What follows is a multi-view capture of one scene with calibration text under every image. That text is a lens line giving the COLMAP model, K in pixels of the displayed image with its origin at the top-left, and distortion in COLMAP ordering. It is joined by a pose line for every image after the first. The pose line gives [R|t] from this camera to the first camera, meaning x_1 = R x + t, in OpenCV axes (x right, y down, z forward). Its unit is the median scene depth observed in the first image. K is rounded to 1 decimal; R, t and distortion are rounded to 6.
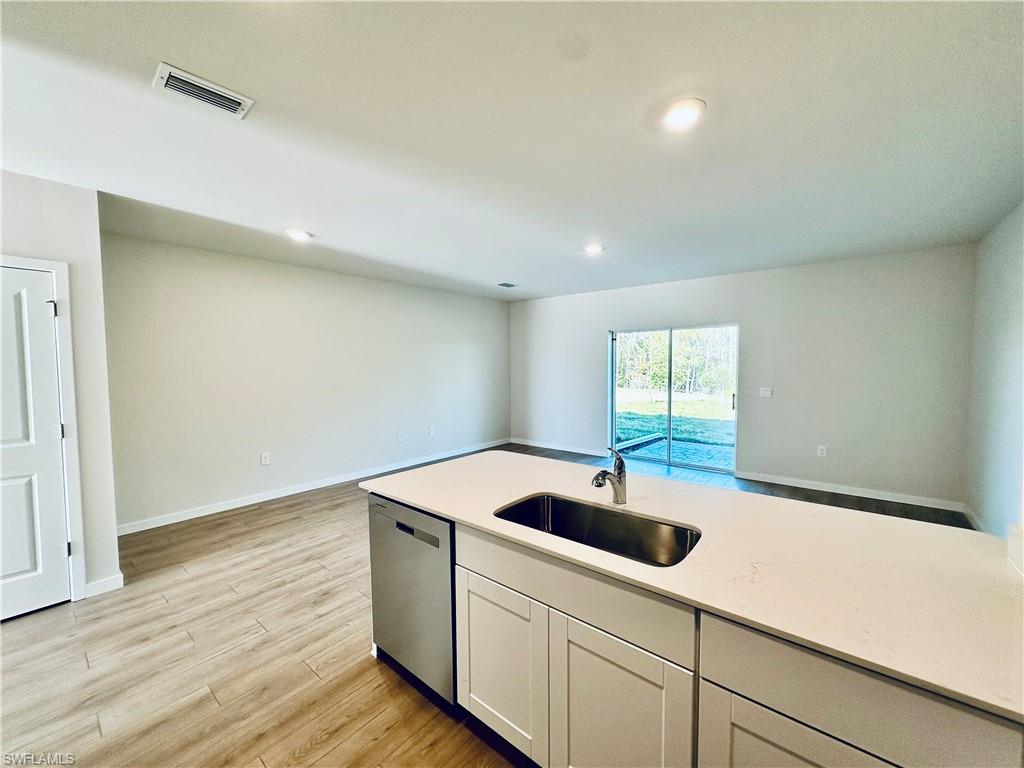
lens RADIAL K [[409.0, 0, 511.0], [0, 409.0, 381.3], [0, 0, 1]] dist [-0.000411, 0.000031]
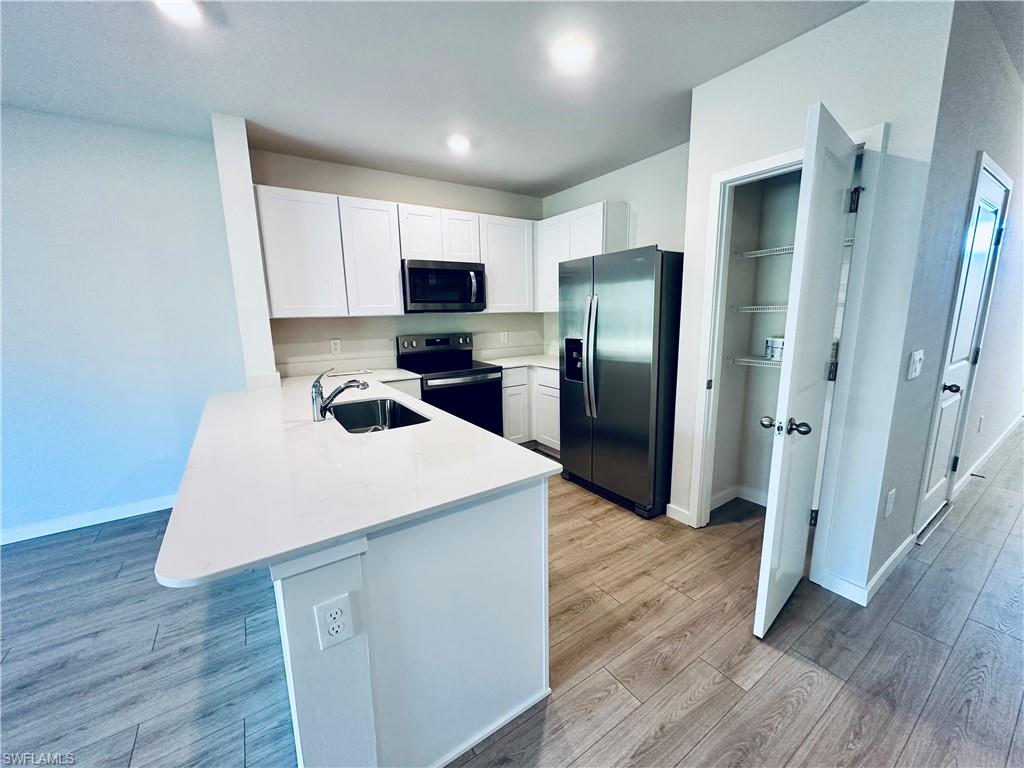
lens RADIAL K [[405.0, 0, 508.2], [0, 405.0, 383.7], [0, 0, 1]] dist [-0.000350, -0.000041]
pose [[-0.957506, -0.027123, 0.287134, -0.274075], [0.039997, 0.973460, 0.225335, -0.013188], [-0.285625, 0.227244, -0.931009, 0.926614]]
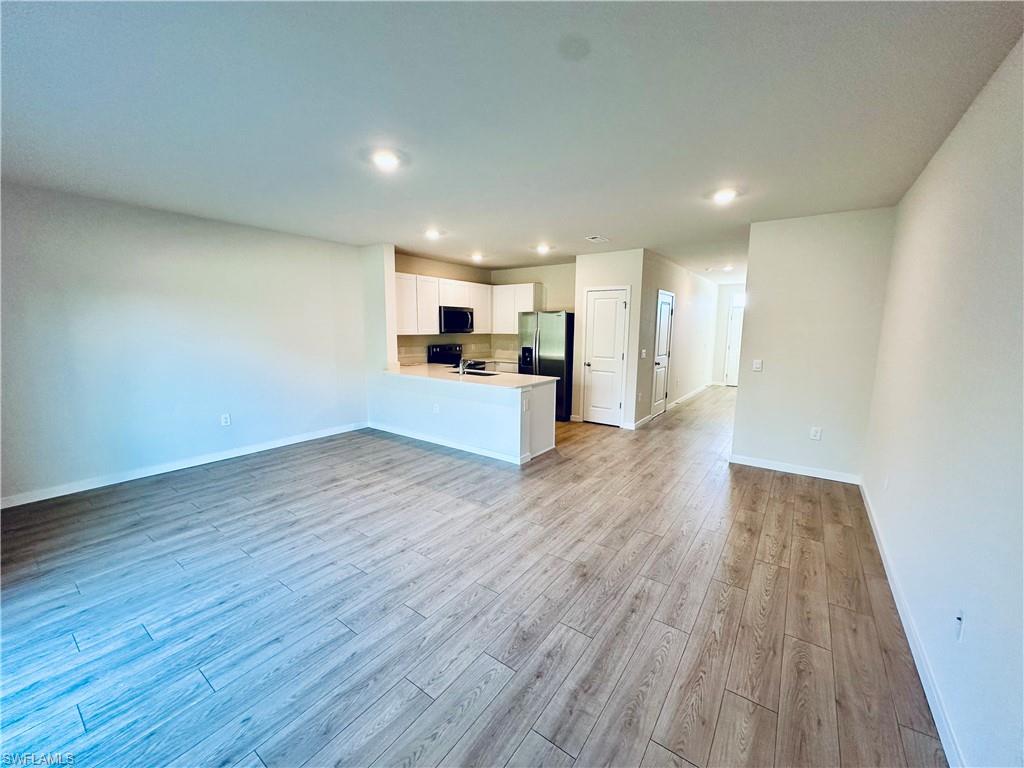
lens RADIAL K [[407.7, 0, 512.9], [0, 407.7, 384.3], [0, 0, 1]] dist [-0.000076, 0.000020]
pose [[-0.997587, 0.007970, -0.068974, 0.044684], [-0.005423, 0.981411, 0.191840, -0.101182], [0.069221, 0.191751, -0.978999, 1.962362]]
